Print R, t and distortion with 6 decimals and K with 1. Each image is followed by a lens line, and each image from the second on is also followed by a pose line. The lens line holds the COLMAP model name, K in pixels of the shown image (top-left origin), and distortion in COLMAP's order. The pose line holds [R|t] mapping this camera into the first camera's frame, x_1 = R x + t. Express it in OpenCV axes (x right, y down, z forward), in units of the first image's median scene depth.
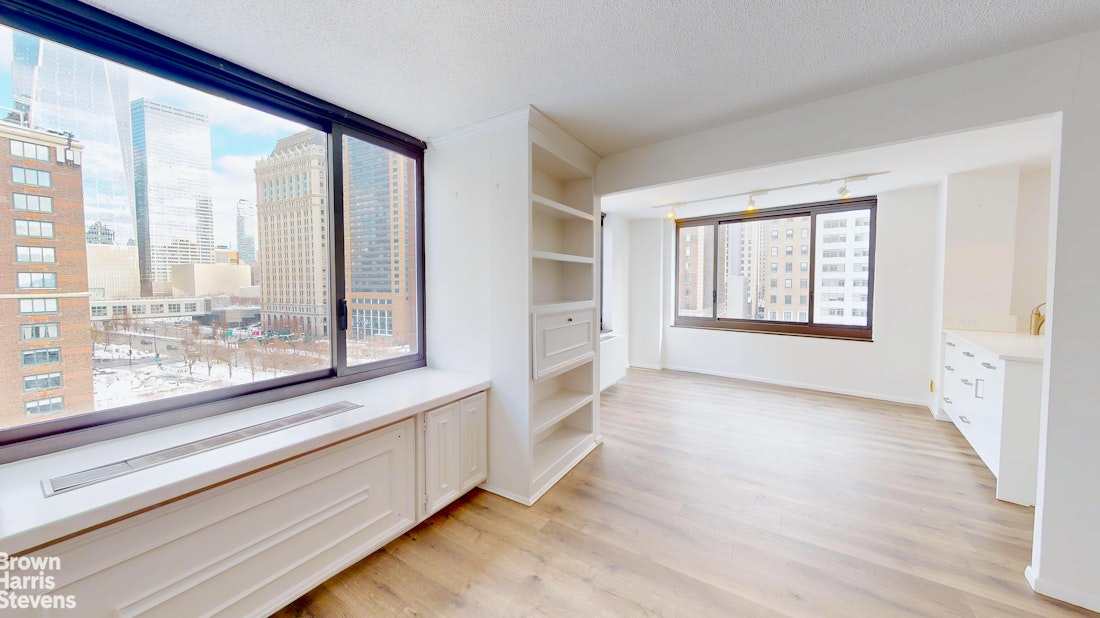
lens RADIAL K [[351.0, 0, 535.5], [0, 351.0, 299.6], [0, 0, 1]] dist [0.001983, 0.000185]
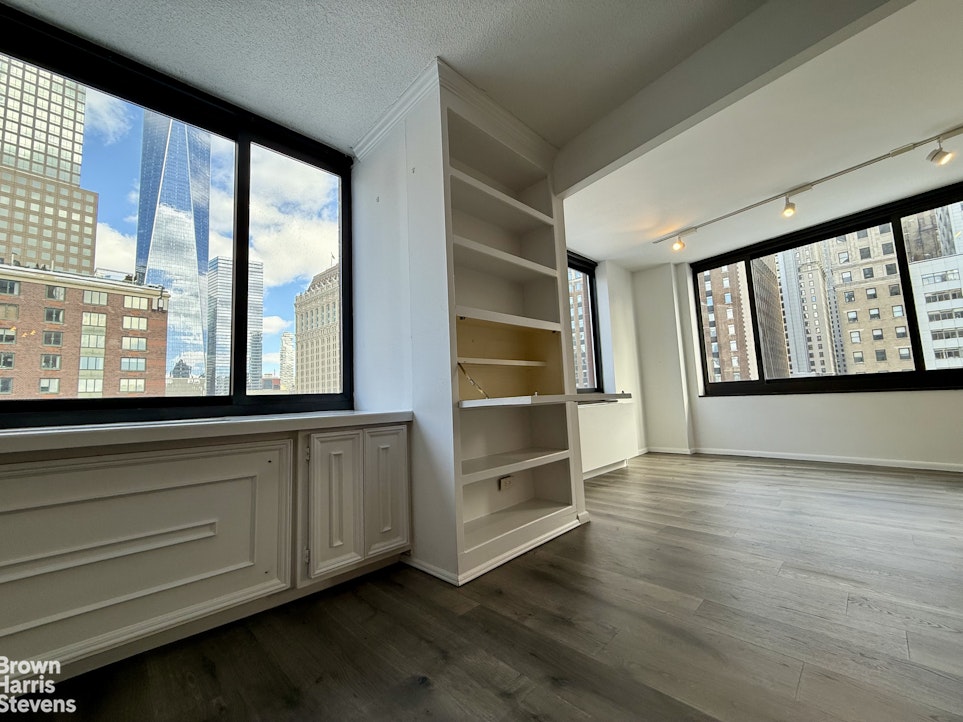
lens RADIAL K [[365.7, 0, 475.3], [0, 365.7, 367.7], [0, 0, 1]] dist [0.001168, -0.000342]
pose [[0.975037, -0.060818, -0.213553, 0.081244], [0.031674, 0.990019, -0.137329, 0.109711], [0.219773, 0.127137, 0.967231, 0.107287]]
